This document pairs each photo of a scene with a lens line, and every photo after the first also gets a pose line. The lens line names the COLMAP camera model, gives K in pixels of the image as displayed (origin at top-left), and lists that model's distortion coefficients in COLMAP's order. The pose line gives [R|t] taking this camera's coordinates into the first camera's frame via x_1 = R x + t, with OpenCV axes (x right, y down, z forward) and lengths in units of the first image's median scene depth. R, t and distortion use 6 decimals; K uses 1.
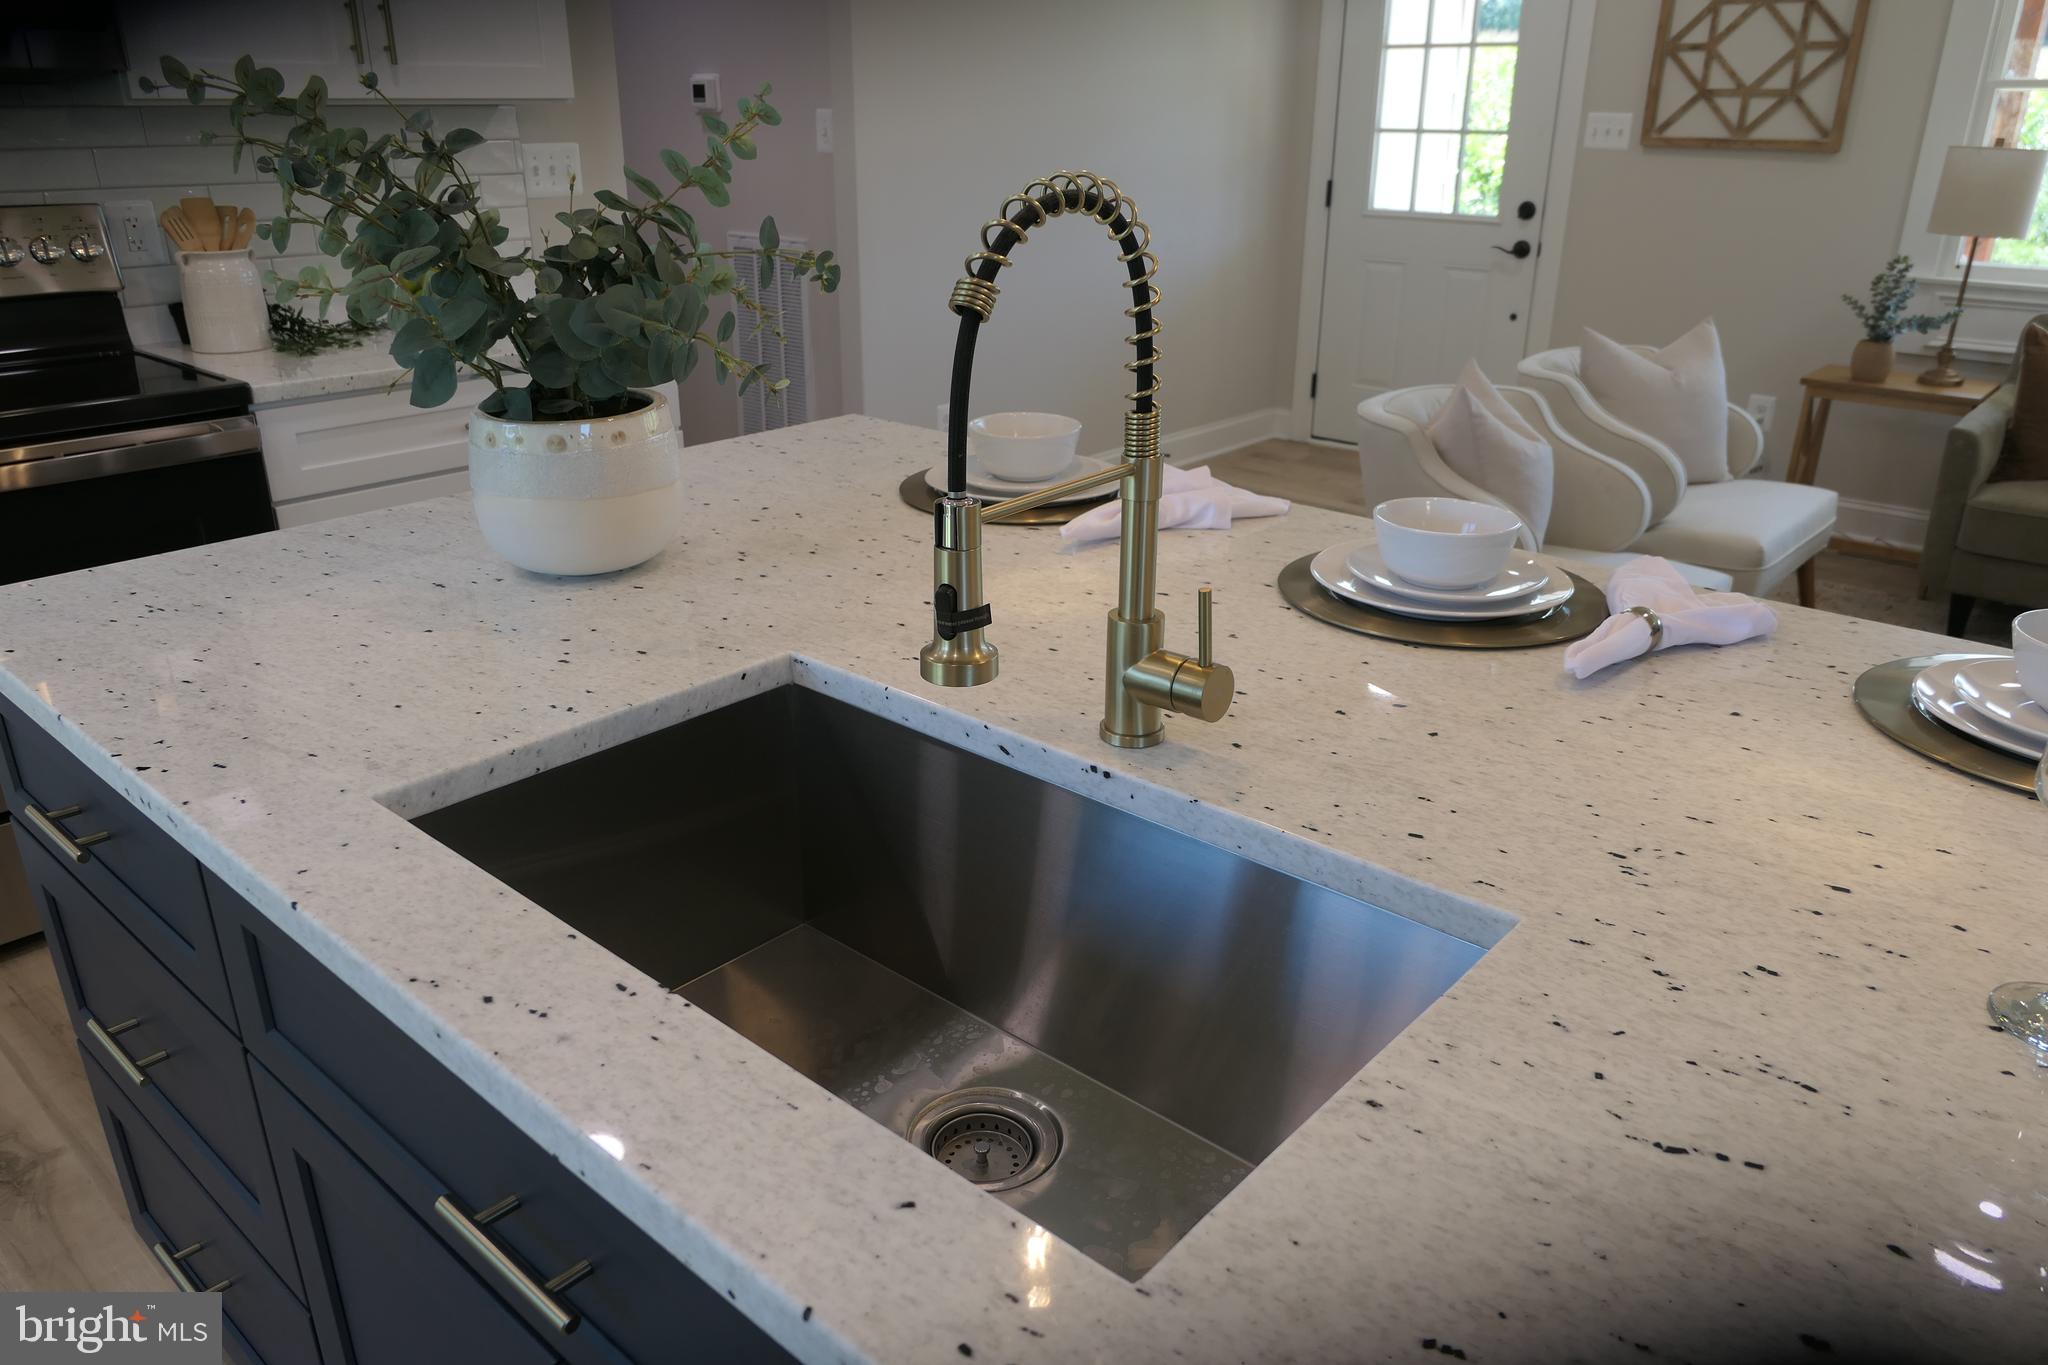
lens RADIAL K [[1462.1, 0, 1021.5], [0, 1462.1, 690.2], [0, 0, 1]] dist [-0.011719, -0.001362]
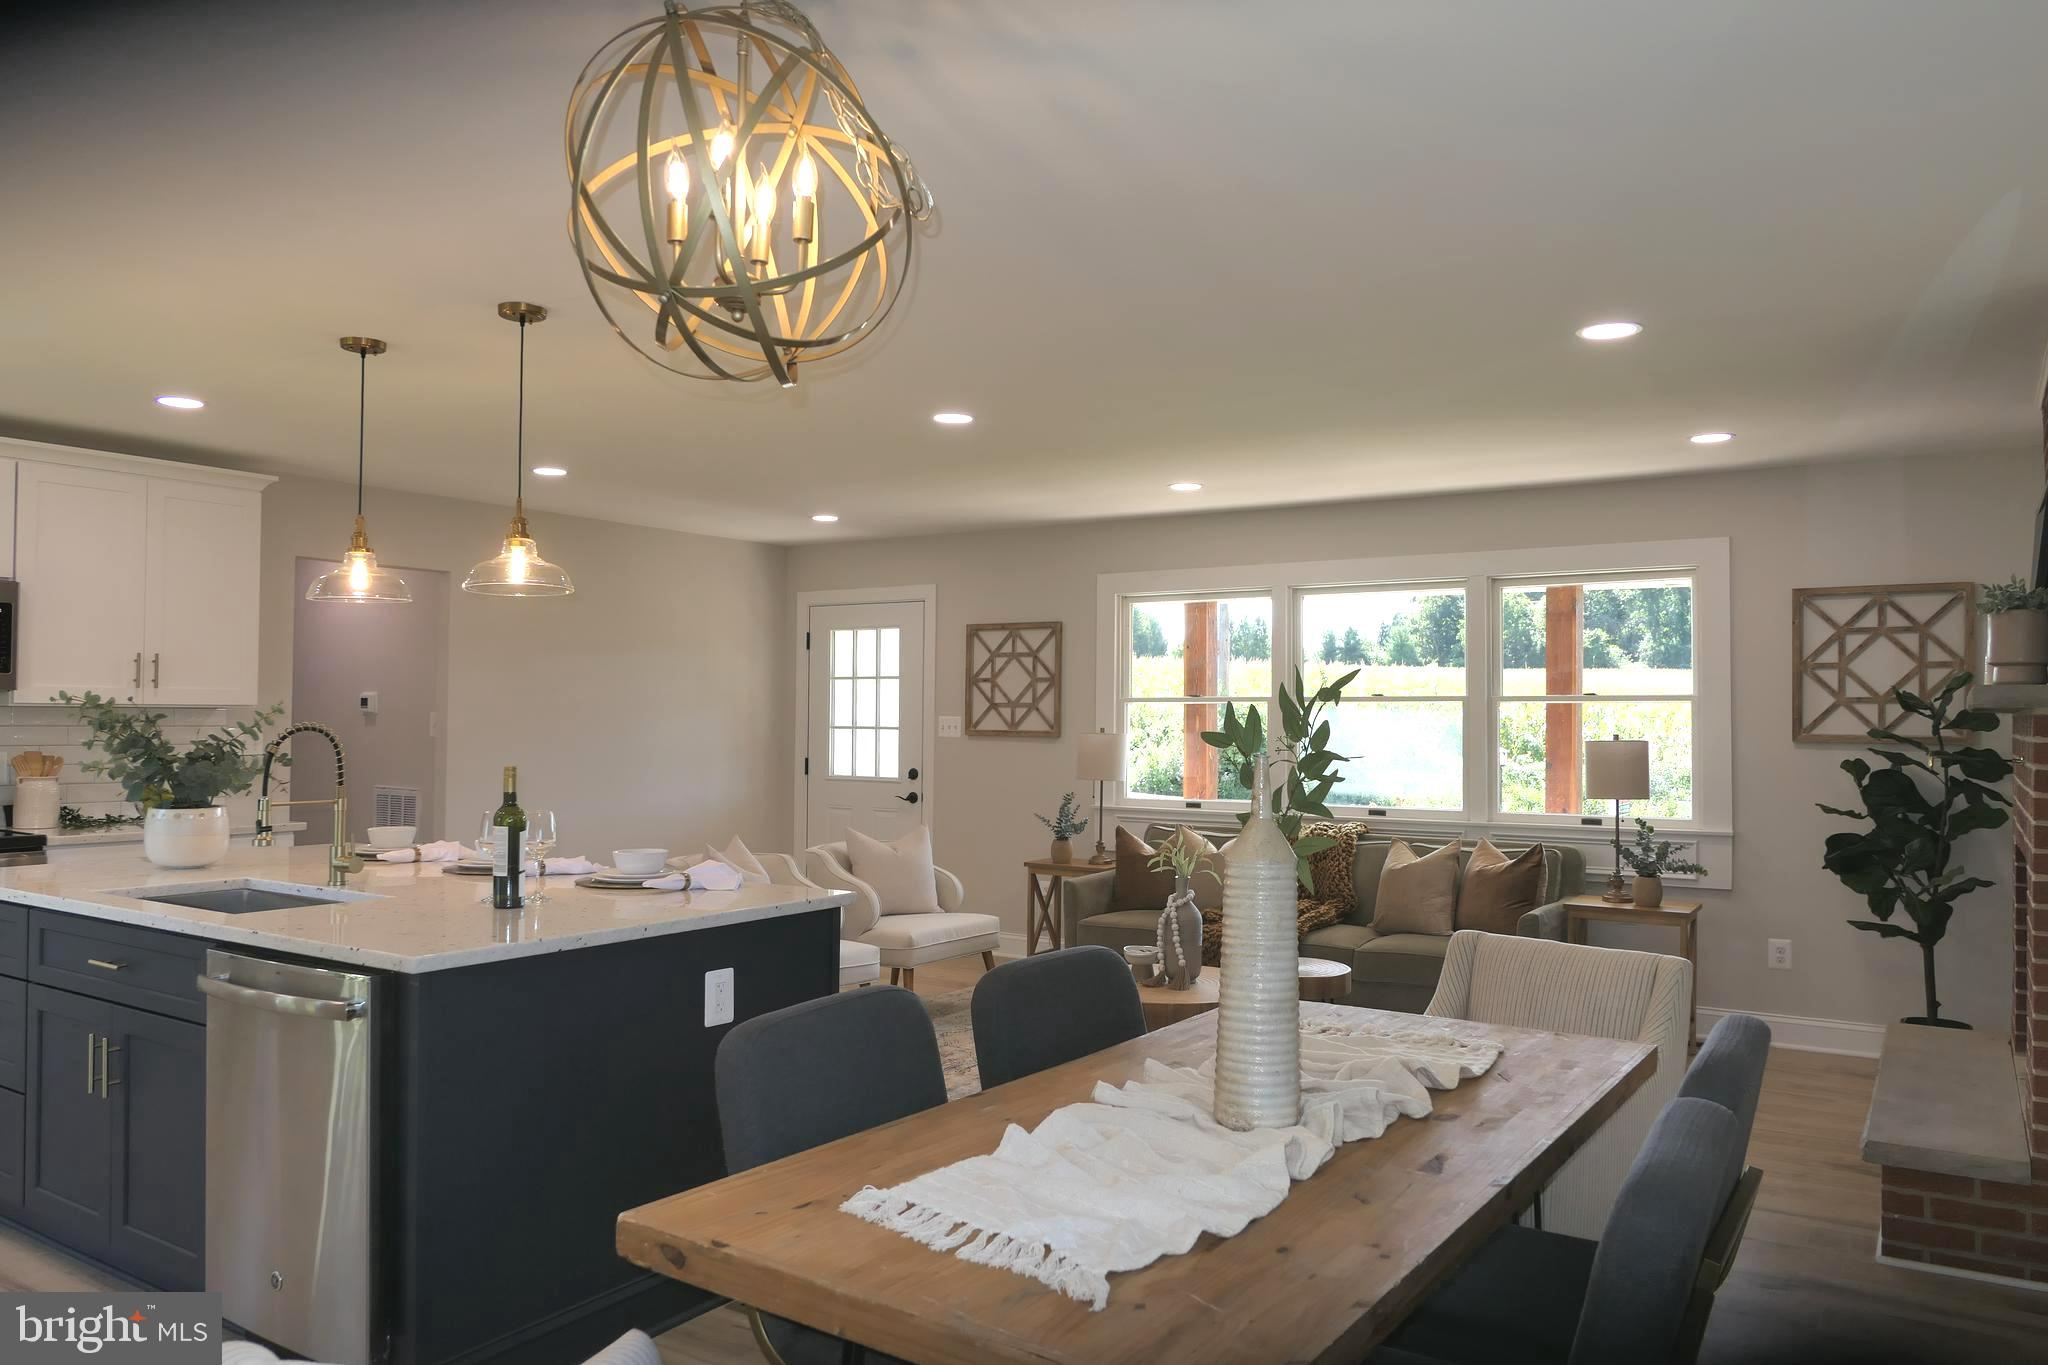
lens RADIAL K [[1462.1, 0, 1027.8], [0, 1462.1, 683.4], [0, 0, 1]] dist [-0.011719, -0.001362]
pose [[0.989772, 0.007064, 0.142483, 0.278125], [0.049389, 0.920038, -0.388704, 0.236113], [-0.133835, 0.391765, 0.910279, -0.580341]]
